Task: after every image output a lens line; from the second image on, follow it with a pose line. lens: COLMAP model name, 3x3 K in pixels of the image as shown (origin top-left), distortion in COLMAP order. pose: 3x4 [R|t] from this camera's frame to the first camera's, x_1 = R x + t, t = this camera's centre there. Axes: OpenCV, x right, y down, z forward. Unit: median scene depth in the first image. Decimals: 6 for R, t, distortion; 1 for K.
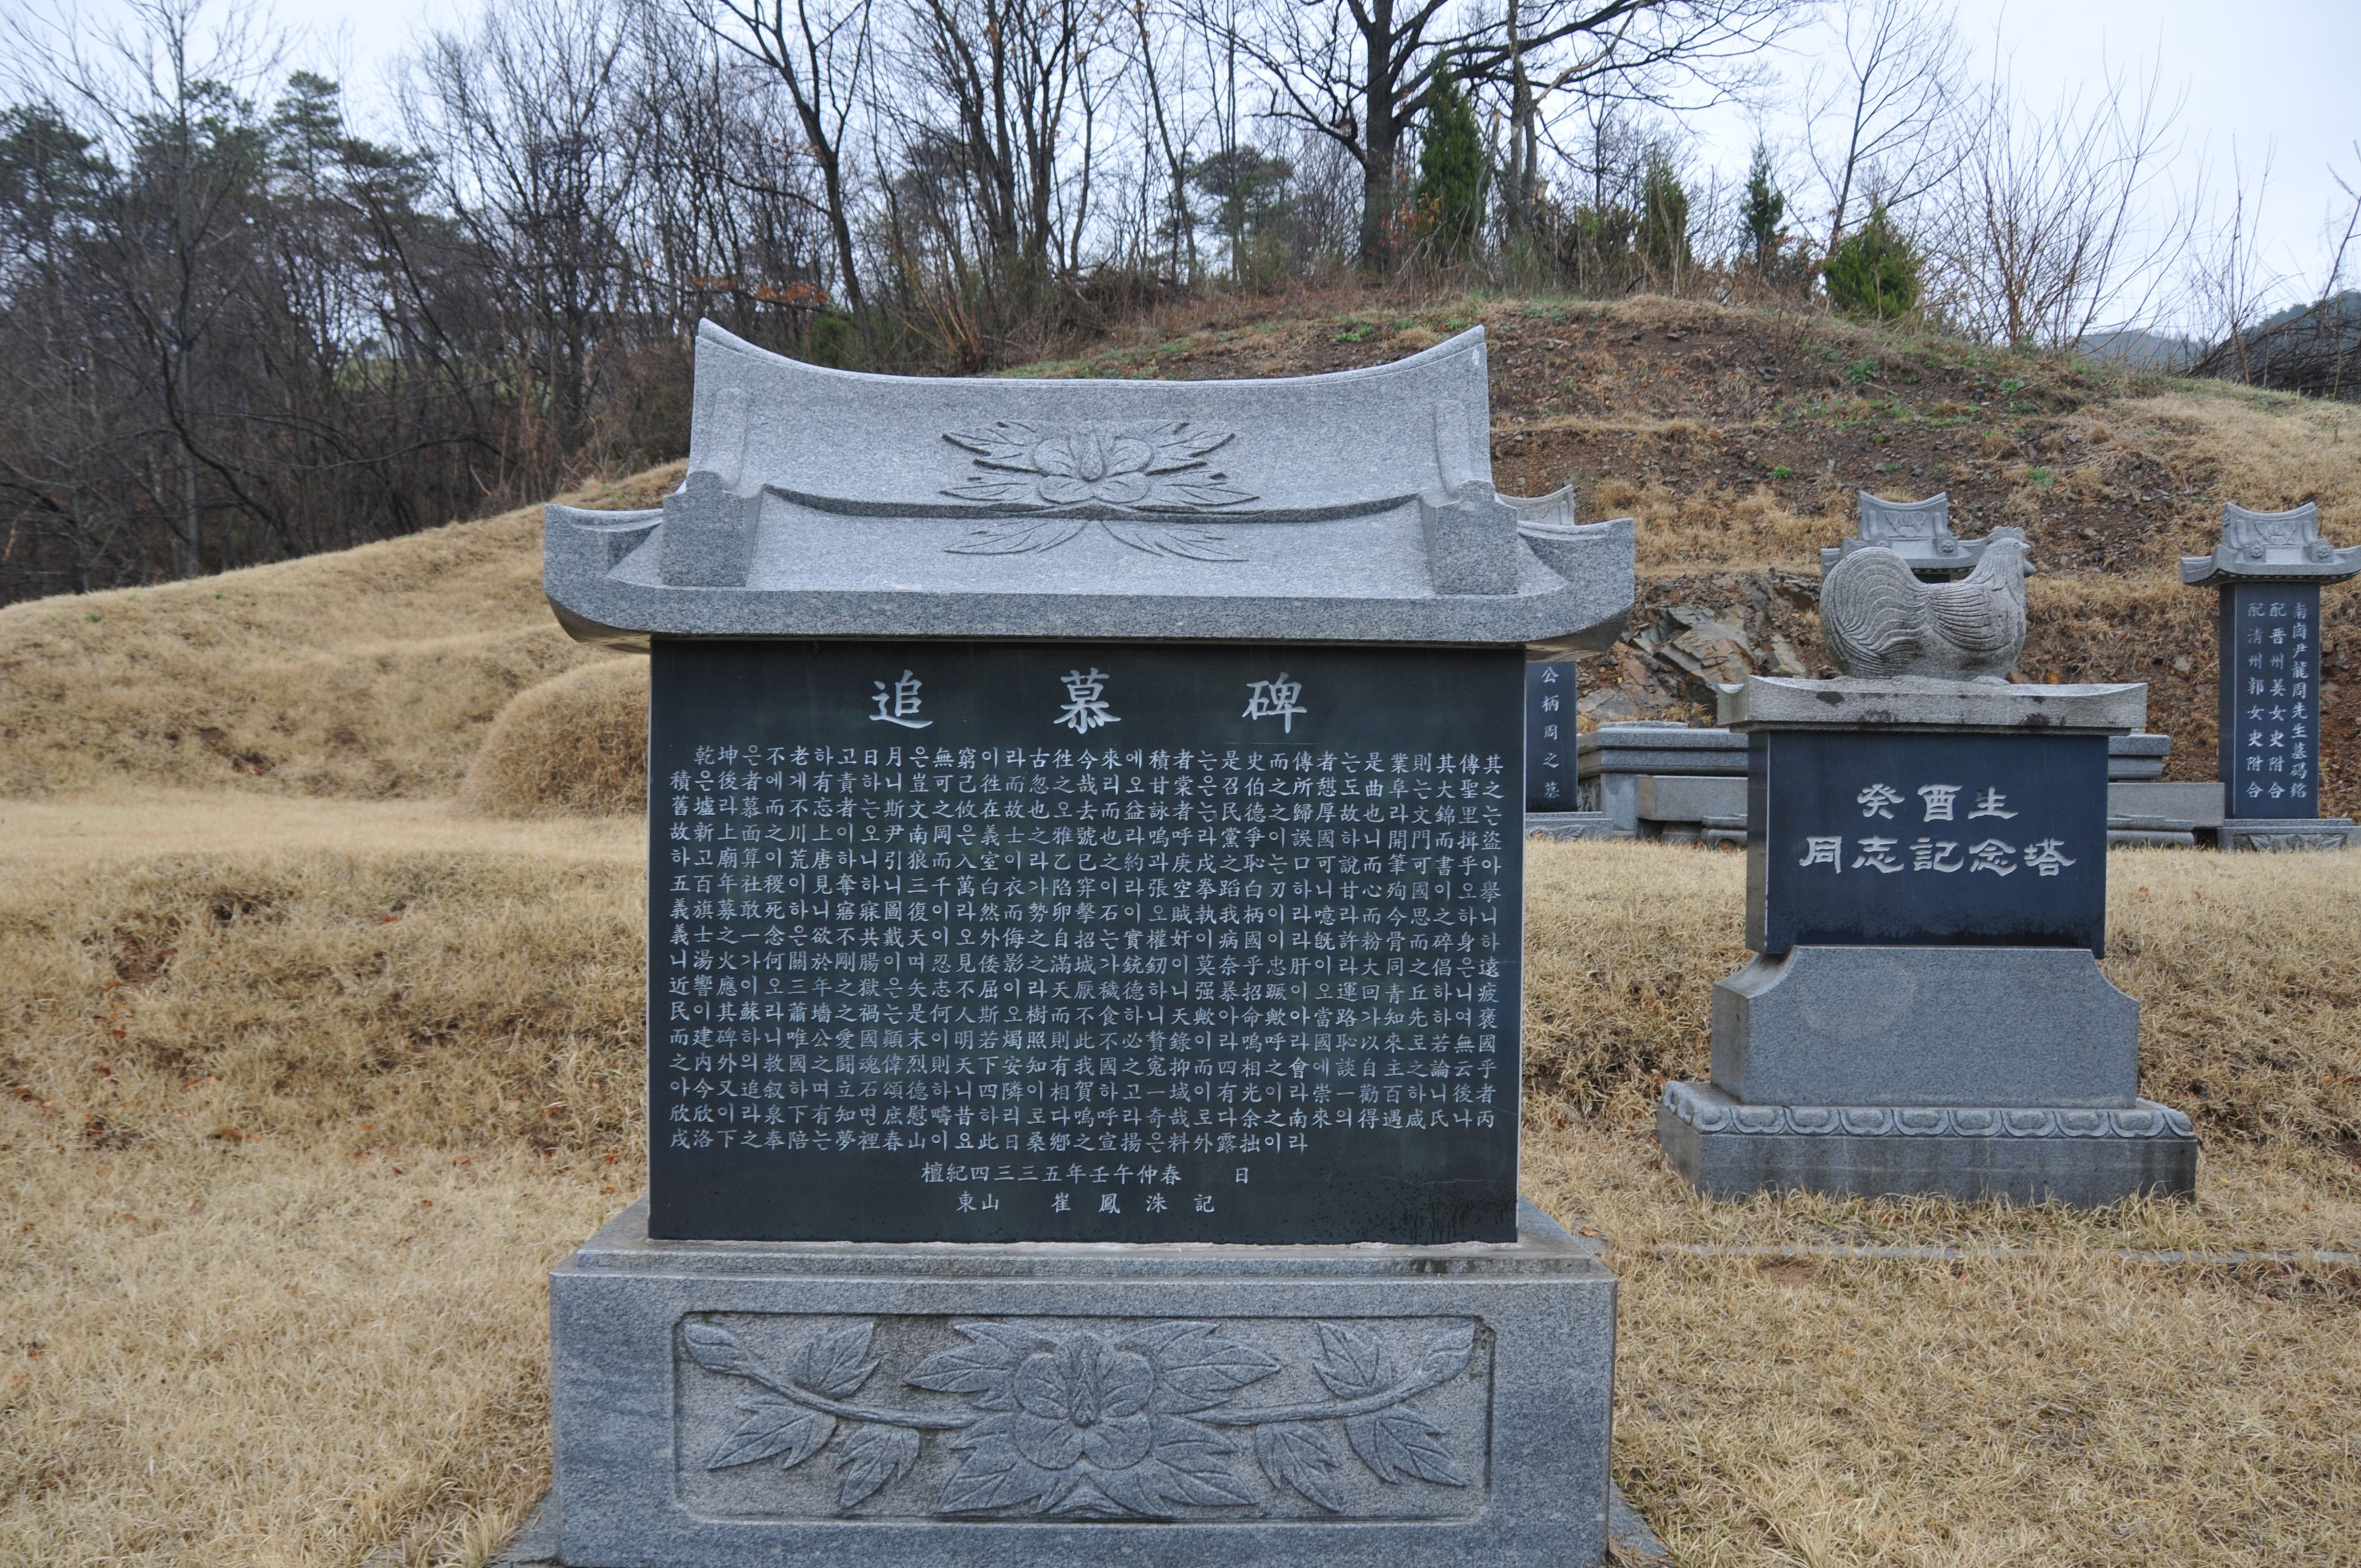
lens RADIAL K [[2080.6, 0, 1180.5], [0, 2080.6, 784.0], [0, 0, 1]] dist [-0.148742, 0.131533]
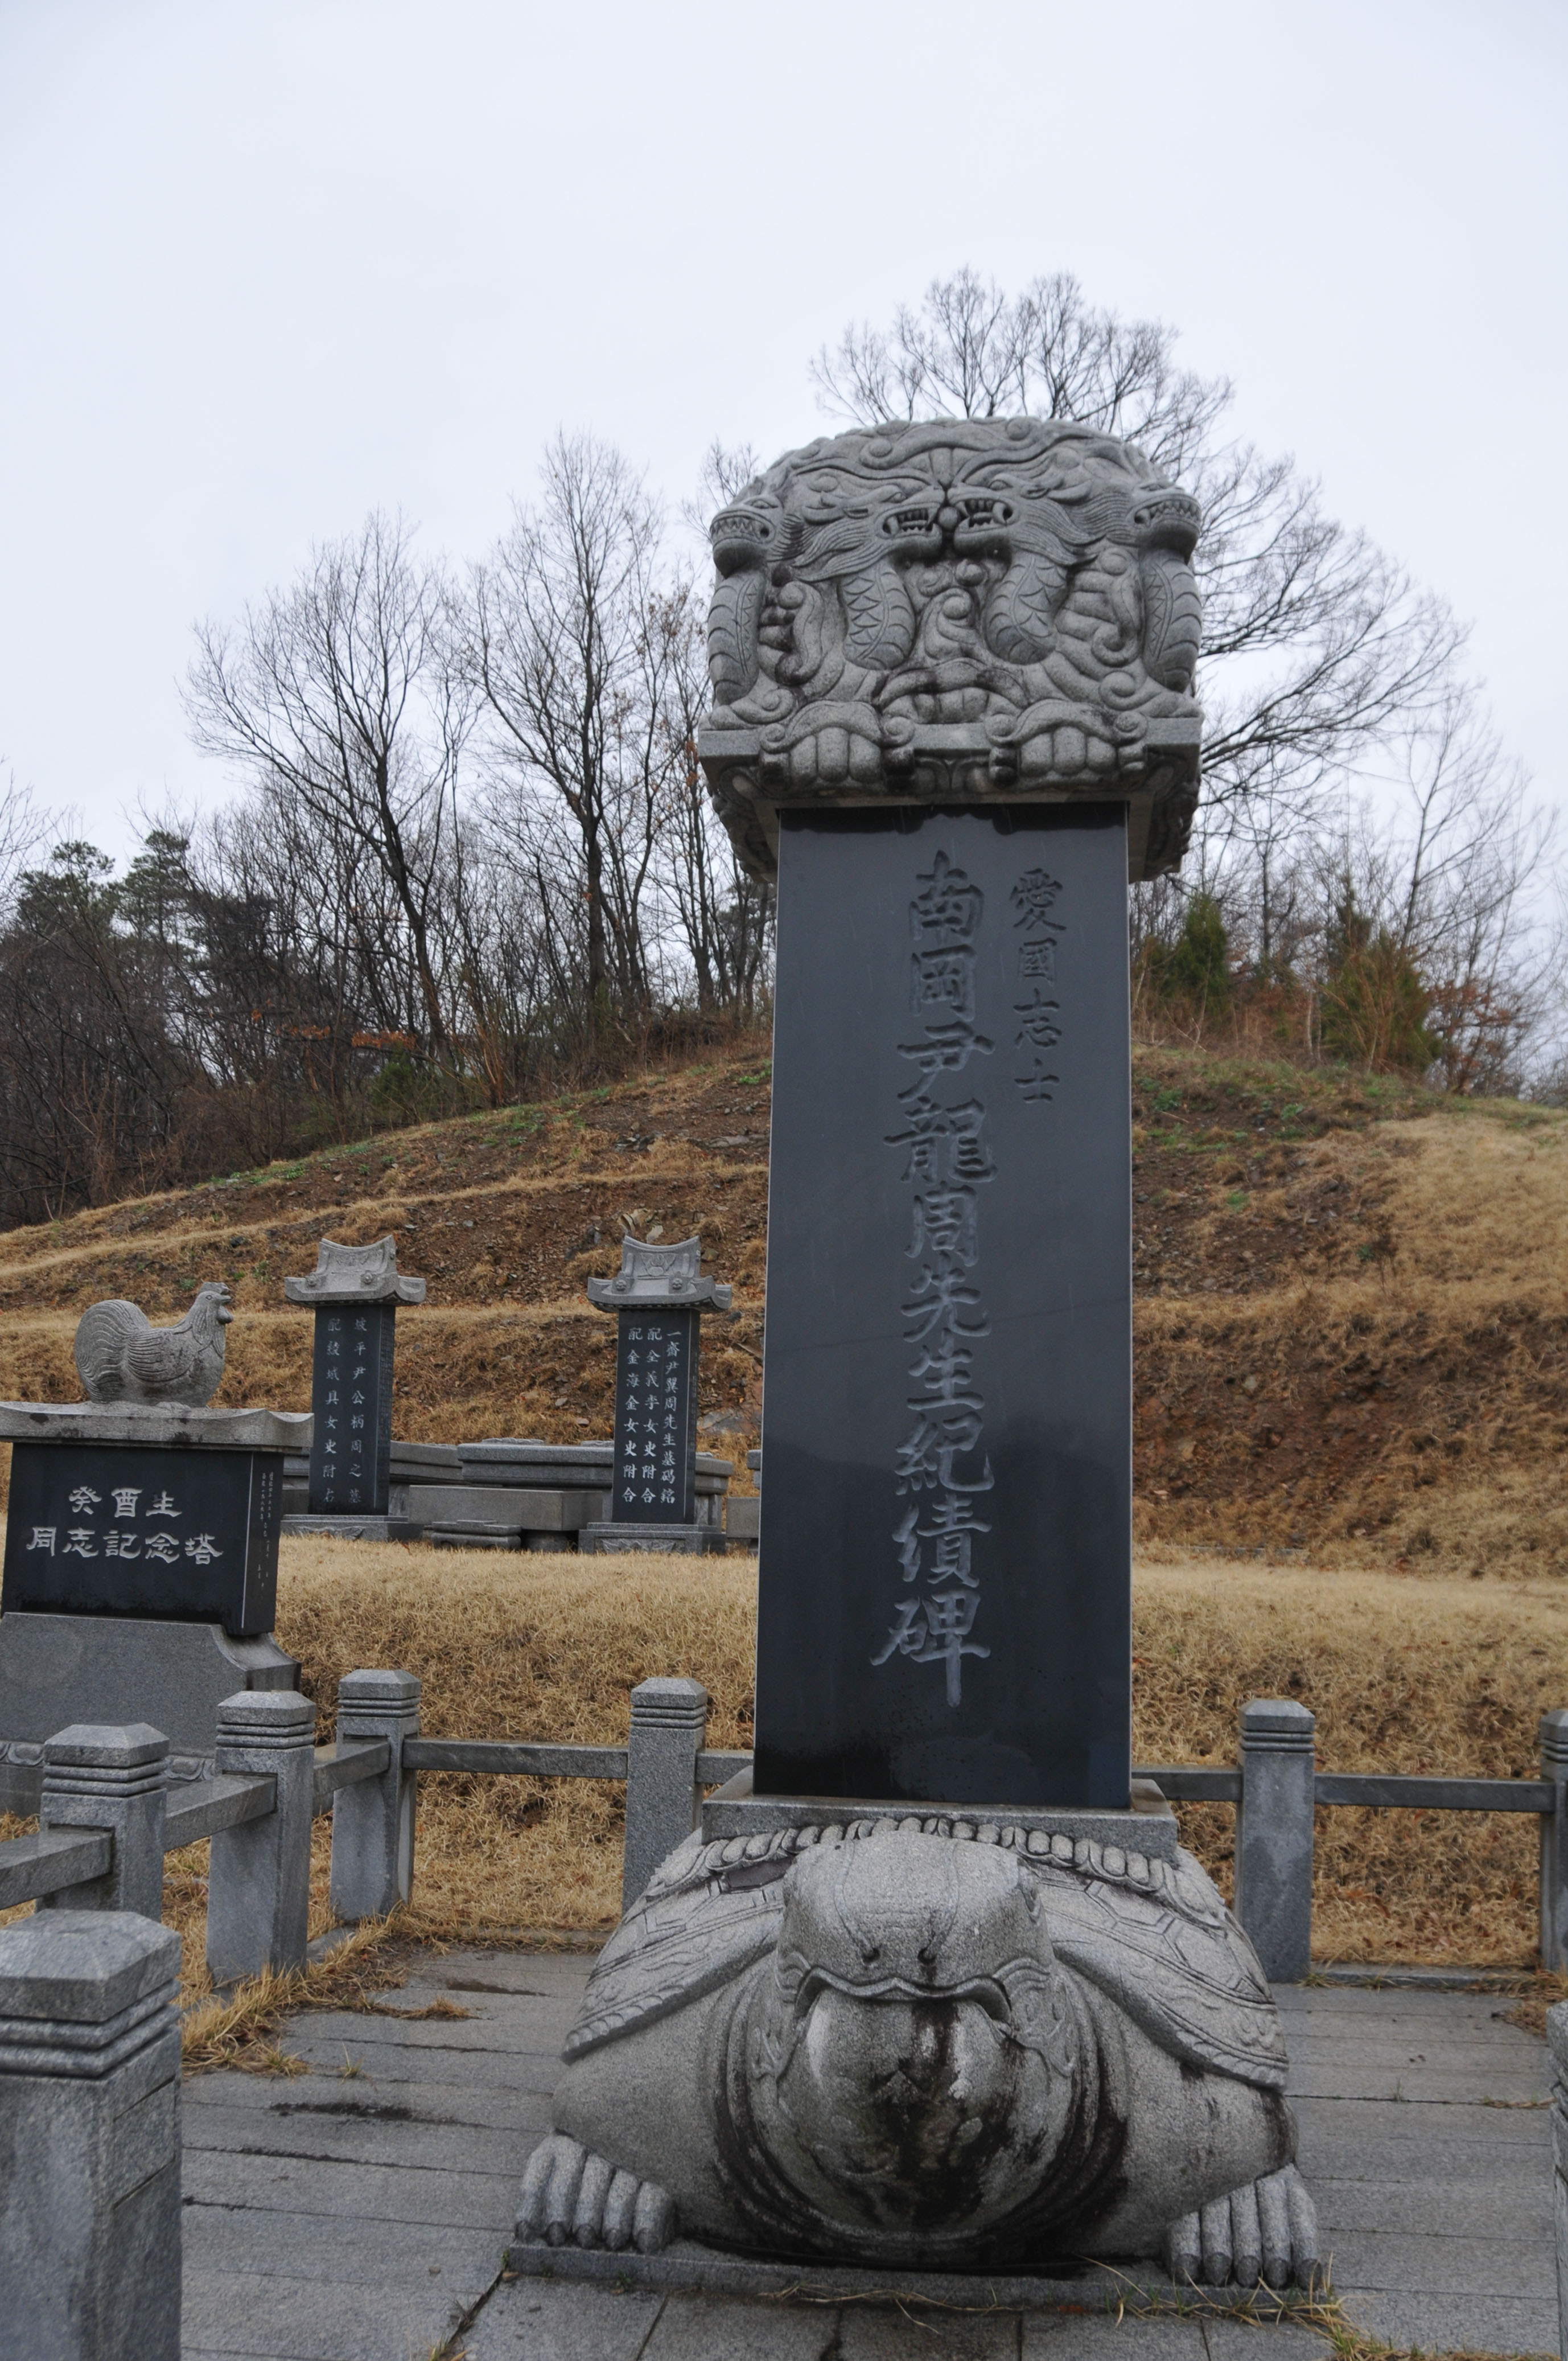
lens RADIAL K [[2080.6, 0, 784.0], [0, 2080.6, 1180.5], [0, 0, 1]] dist [-0.148742, 0.131533]
pose [[0.987180, -0.012521, -0.159118, 0.971025], [-0.011507, 0.988741, -0.149194, -0.003595], [0.159195, 0.149112, 0.975921, -0.192965]]
